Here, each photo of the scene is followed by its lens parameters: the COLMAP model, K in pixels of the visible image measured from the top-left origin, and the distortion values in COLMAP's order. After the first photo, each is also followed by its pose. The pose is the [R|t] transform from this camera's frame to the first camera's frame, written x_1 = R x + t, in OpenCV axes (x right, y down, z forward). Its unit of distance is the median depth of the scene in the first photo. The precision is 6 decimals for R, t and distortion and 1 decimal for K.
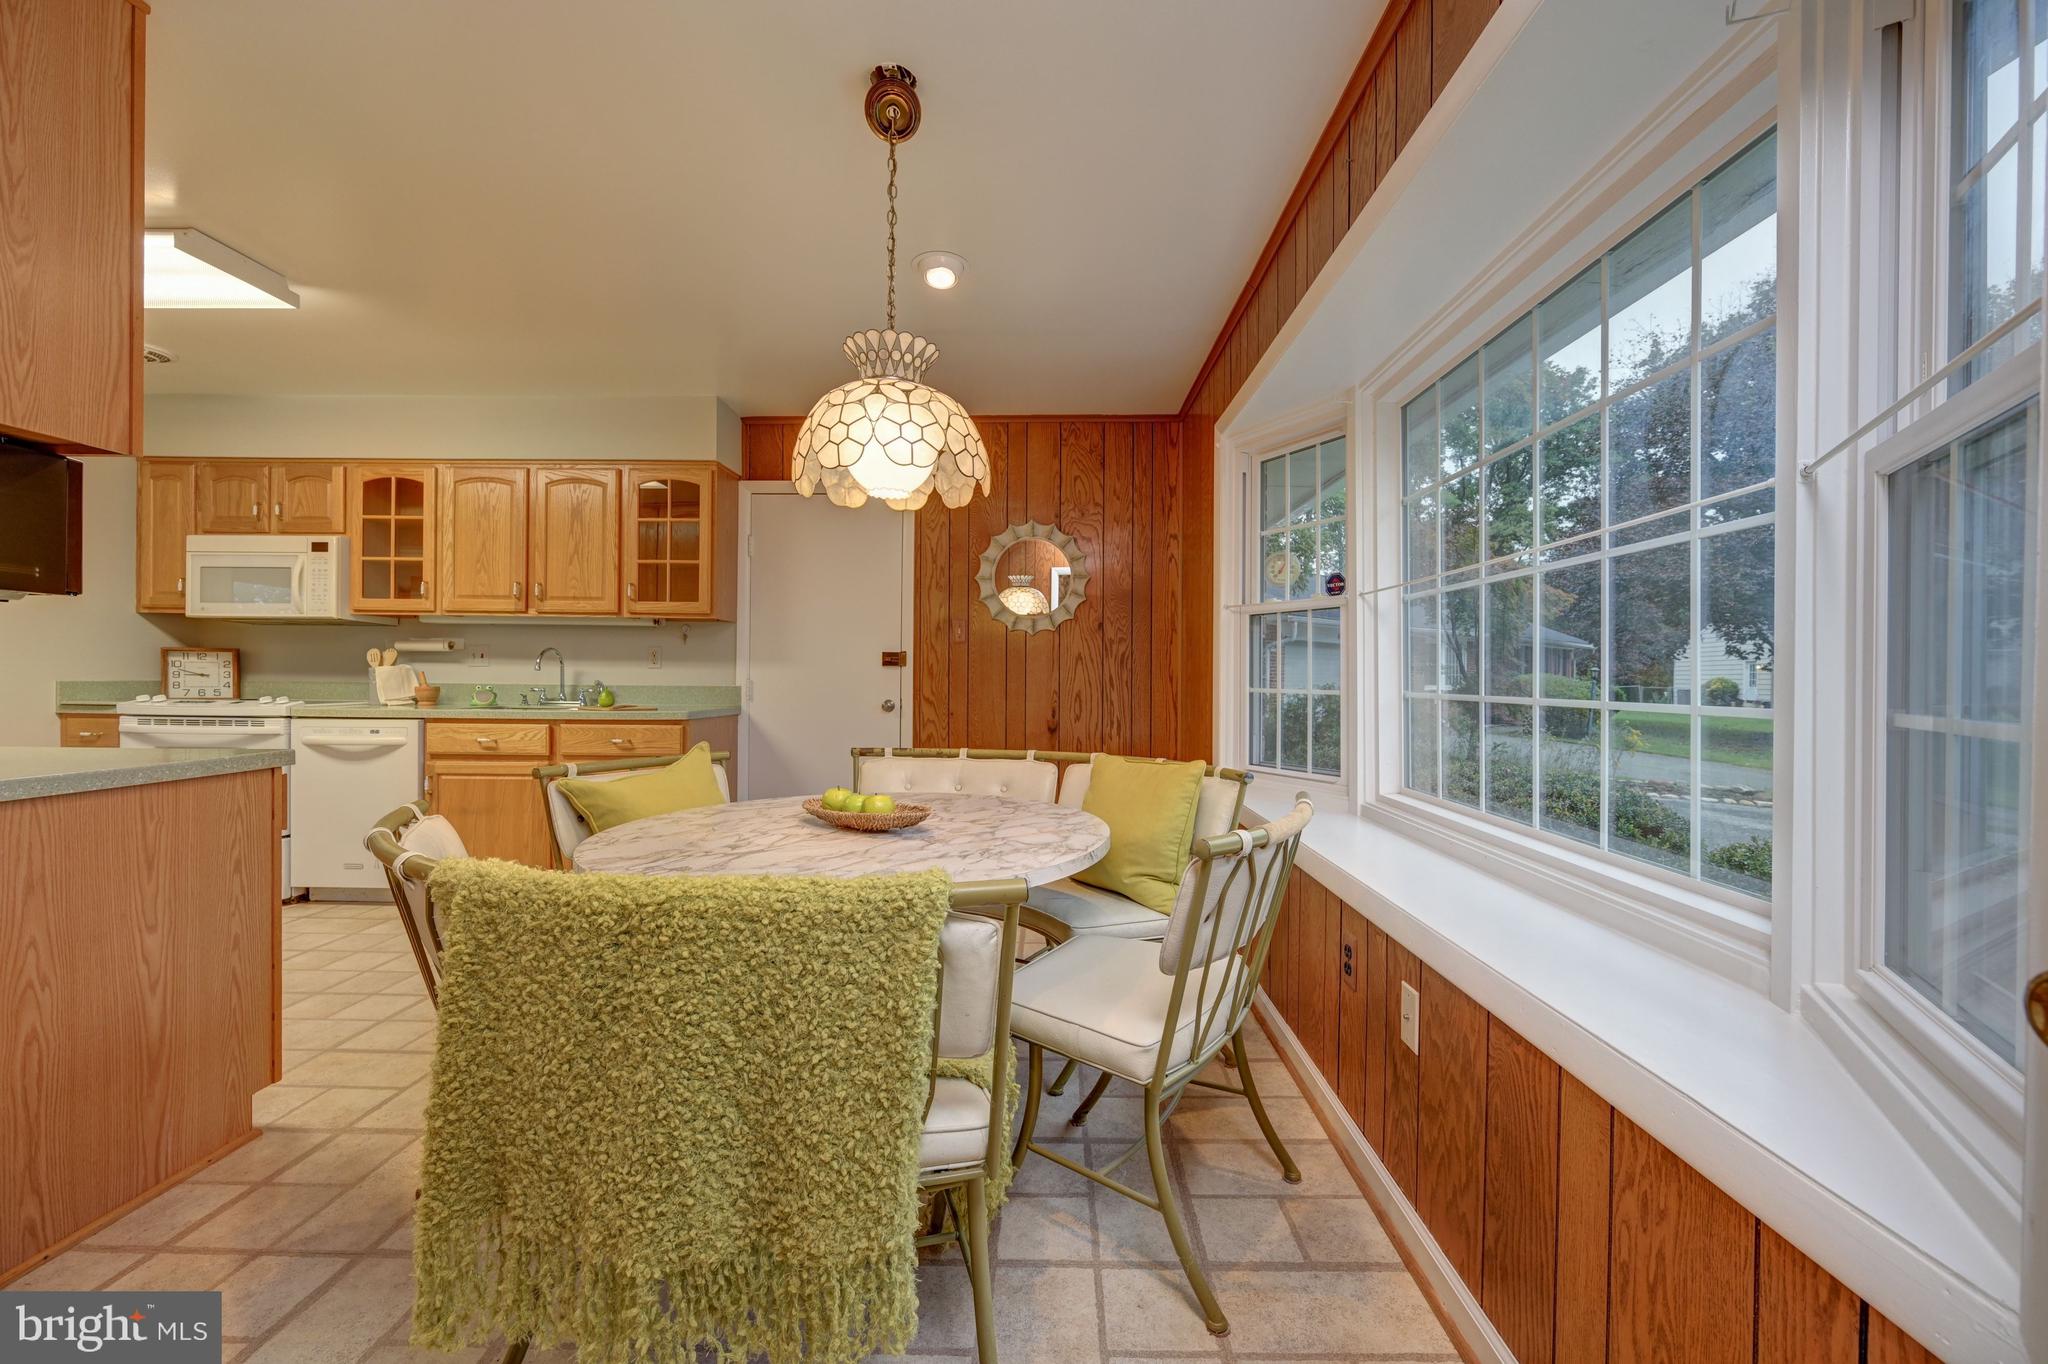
lens RADIAL K [[810.6, 0, 1038.9], [0, 810.6, 676.7], [0, 0, 1]] dist [-0.003097, 0.000752]
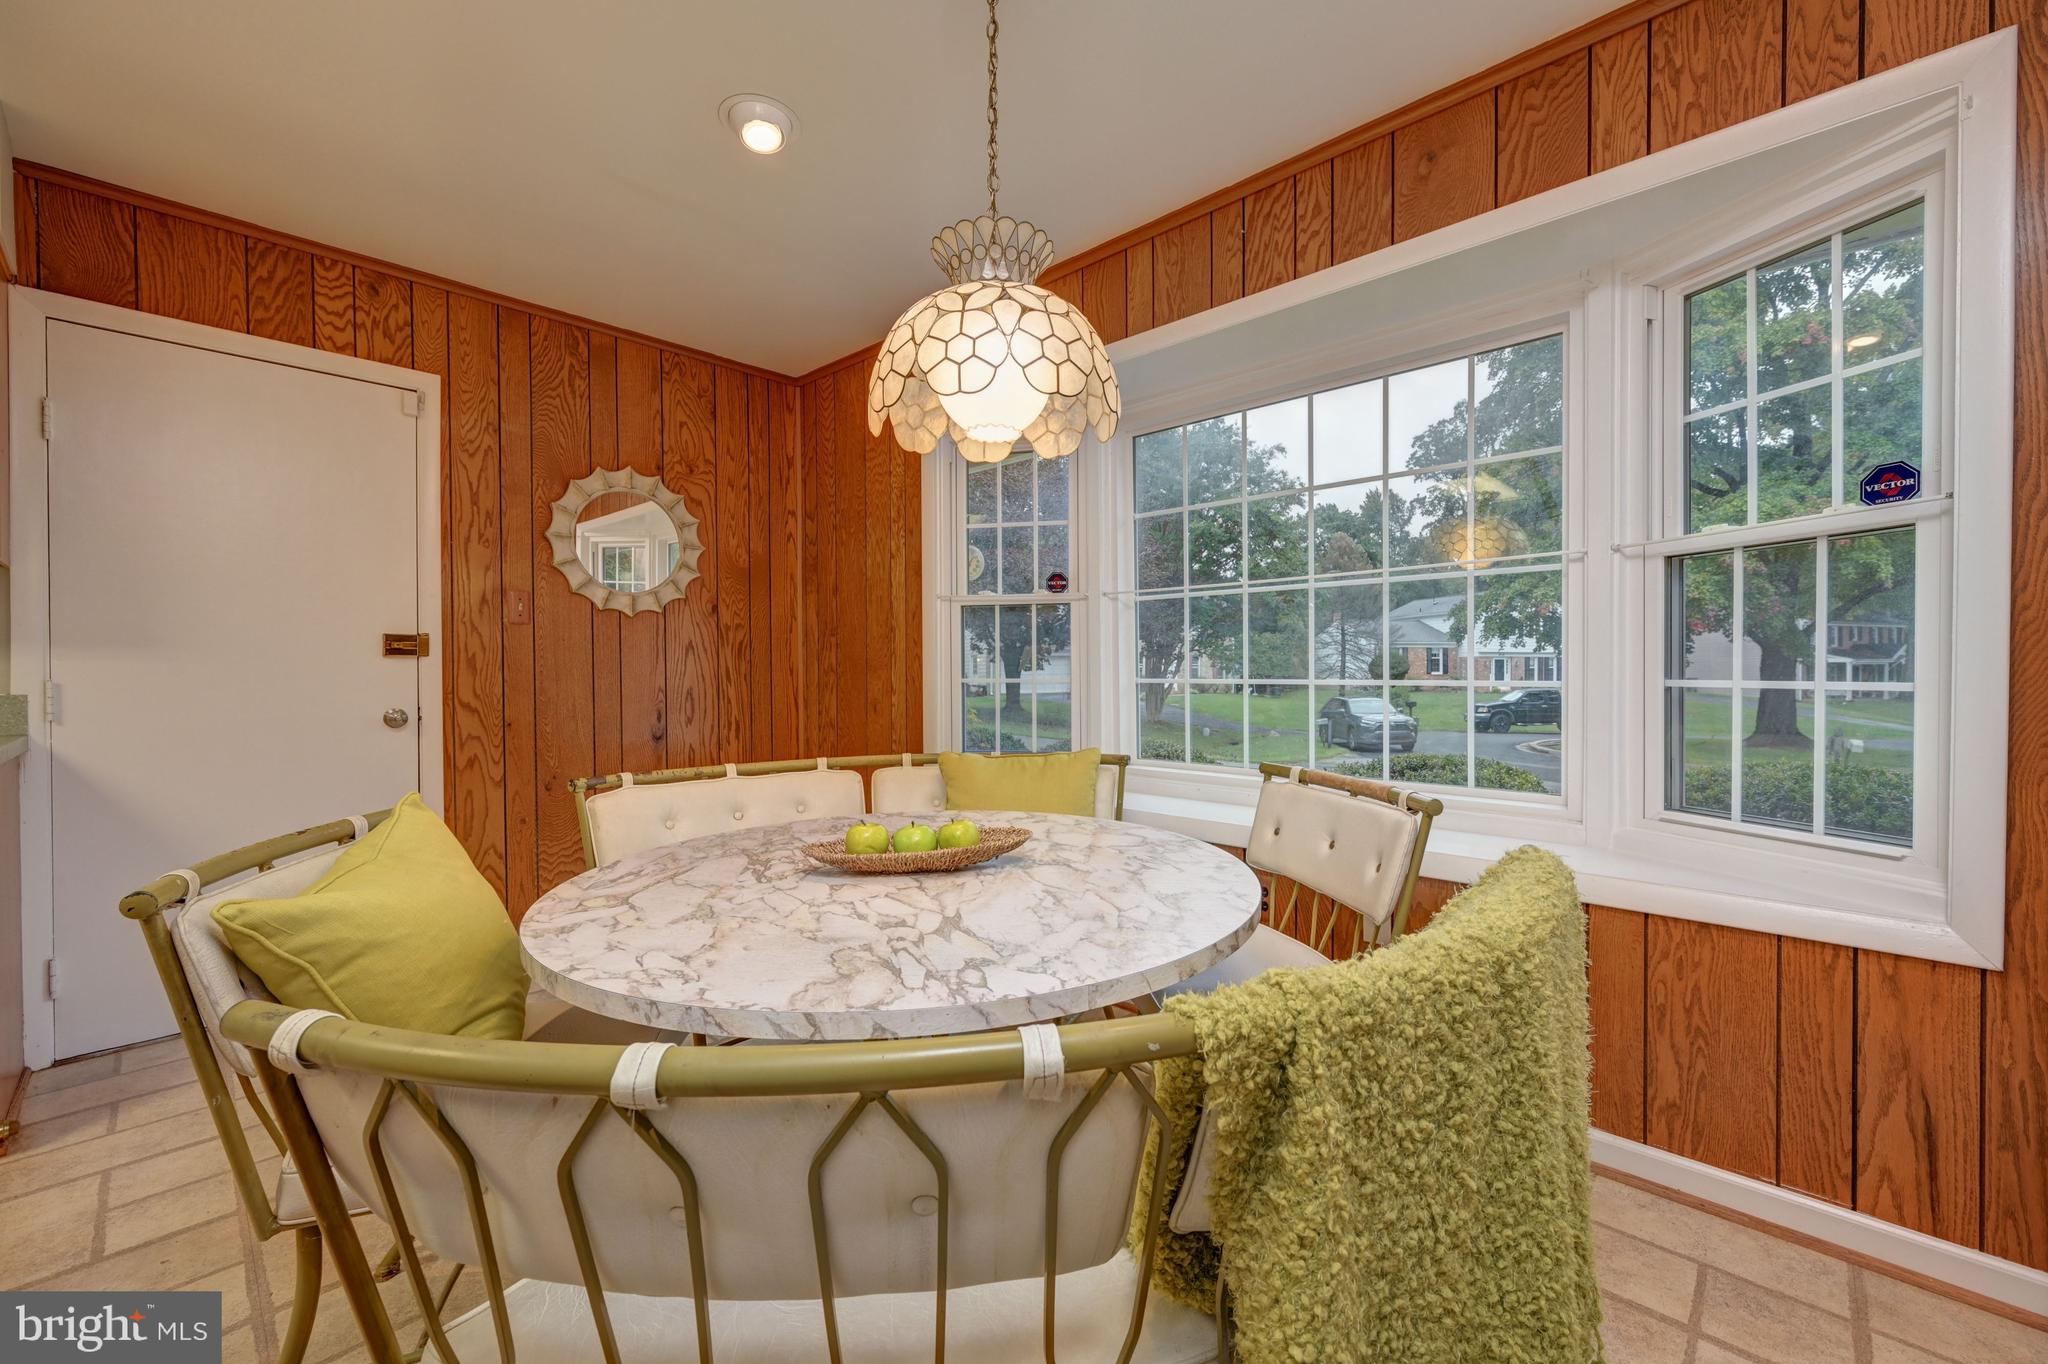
lens RADIAL K [[810.6, 0, 1039.1], [0, 810.6, 675.9], [0, 0, 1]] dist [-0.003097, 0.000752]
pose [[0.661845, -0.014617, 0.749498, -0.328142], [0.009384, 0.999893, 0.011215, 0.000261], [-0.749582, -0.000389, 0.661911, 0.199073]]
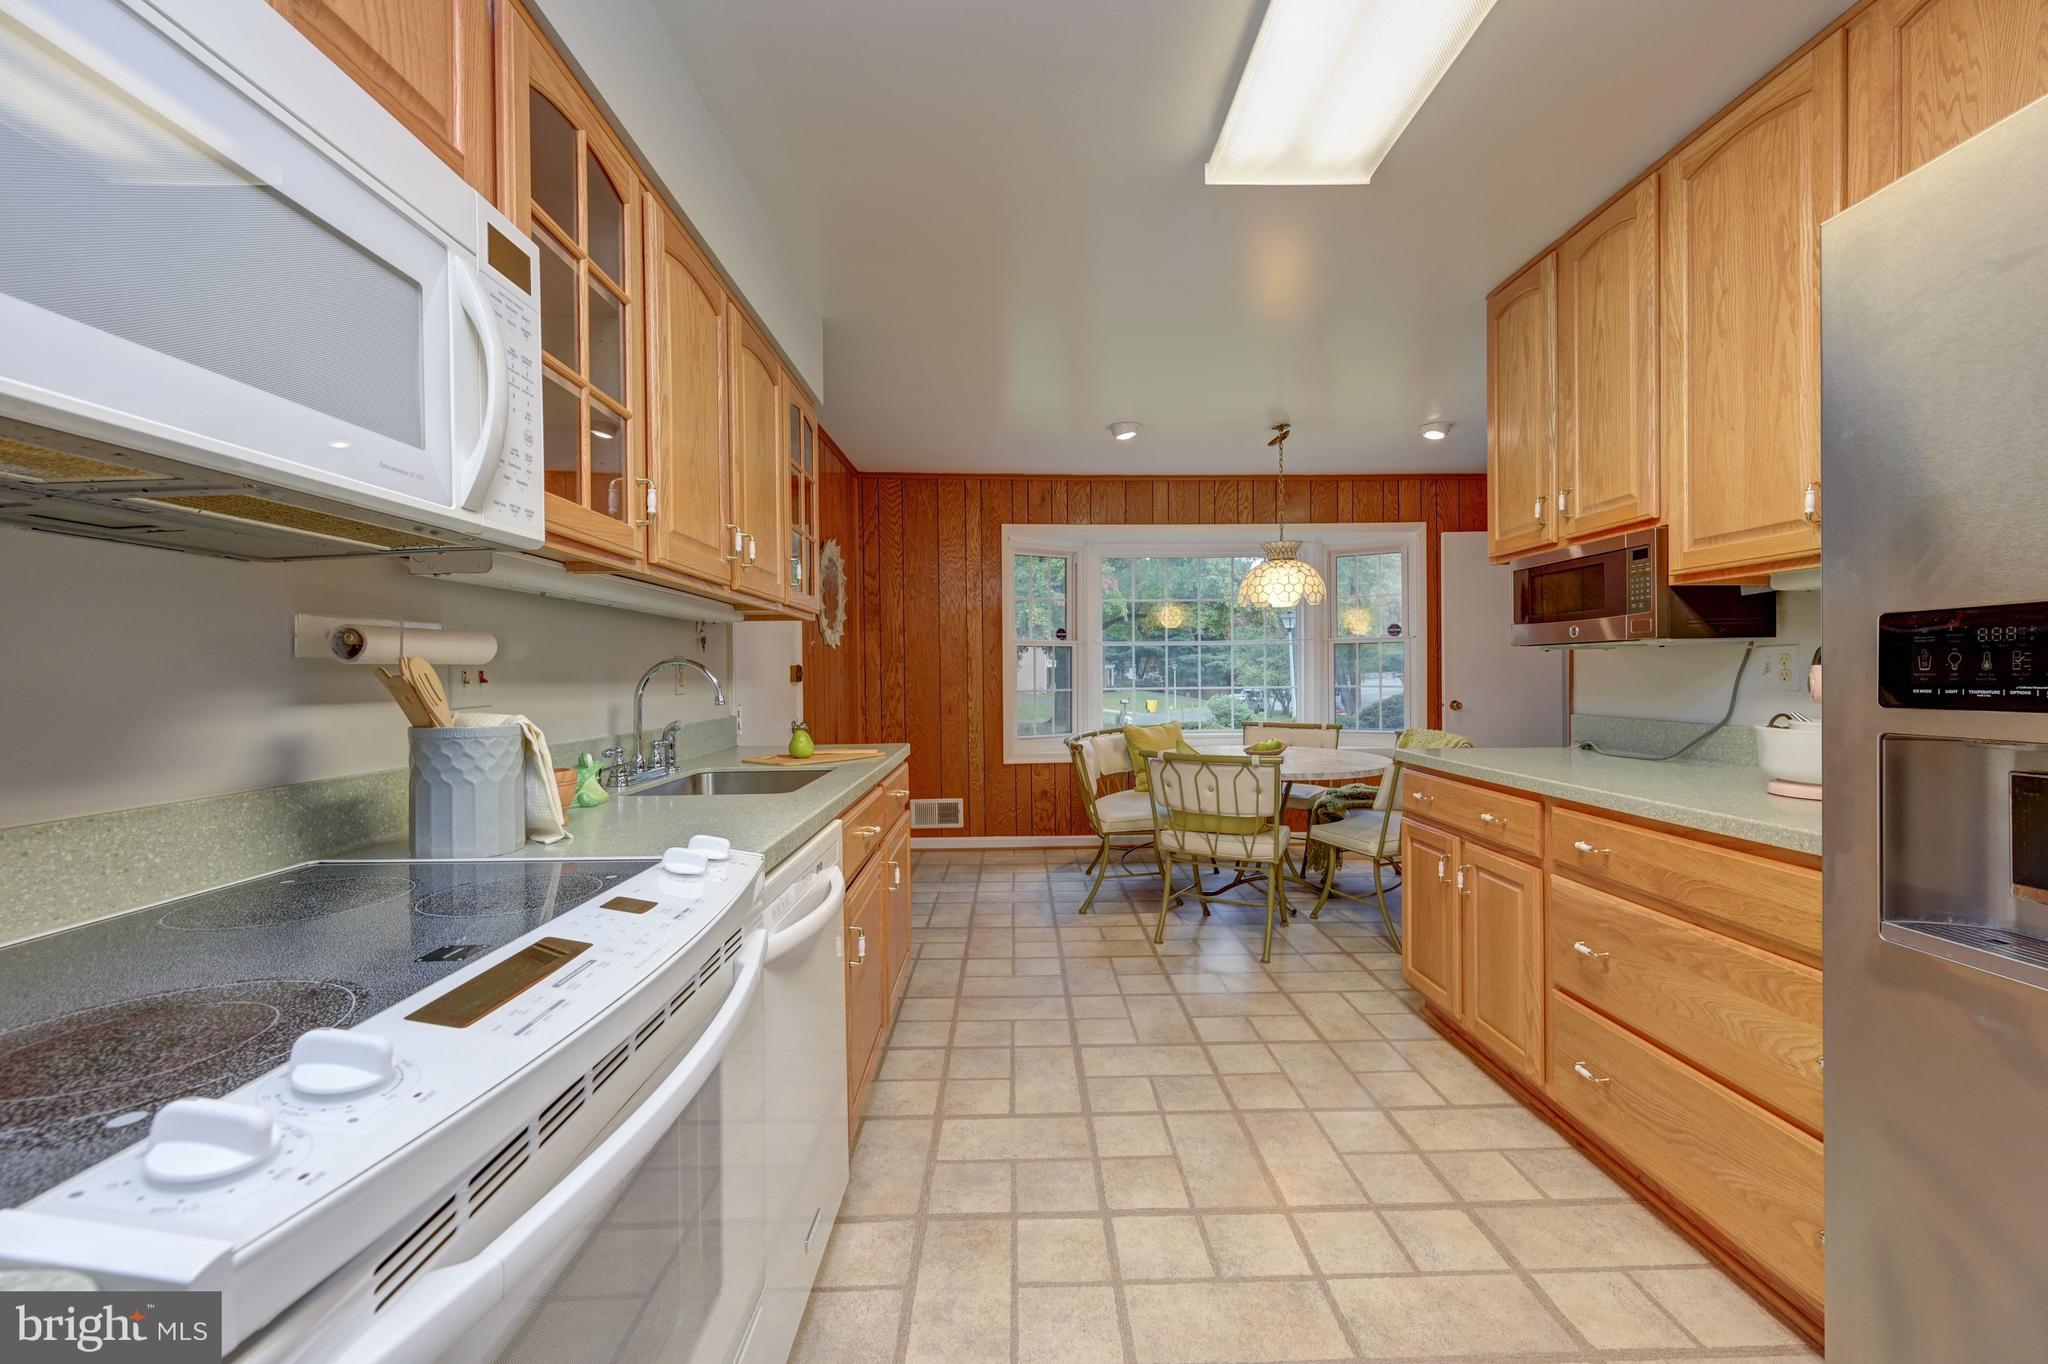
lens RADIAL K [[810.6, 0, 1041.0], [0, 810.6, 673.1], [0, 0, 1]] dist [-0.003097, 0.000752]
pose [[-0.049737, -0.010046, 0.998712, -1.207178], [0.010839, 0.999885, 0.010598, -0.033821], [-0.998704, 0.011353, -0.049622, 0.894145]]
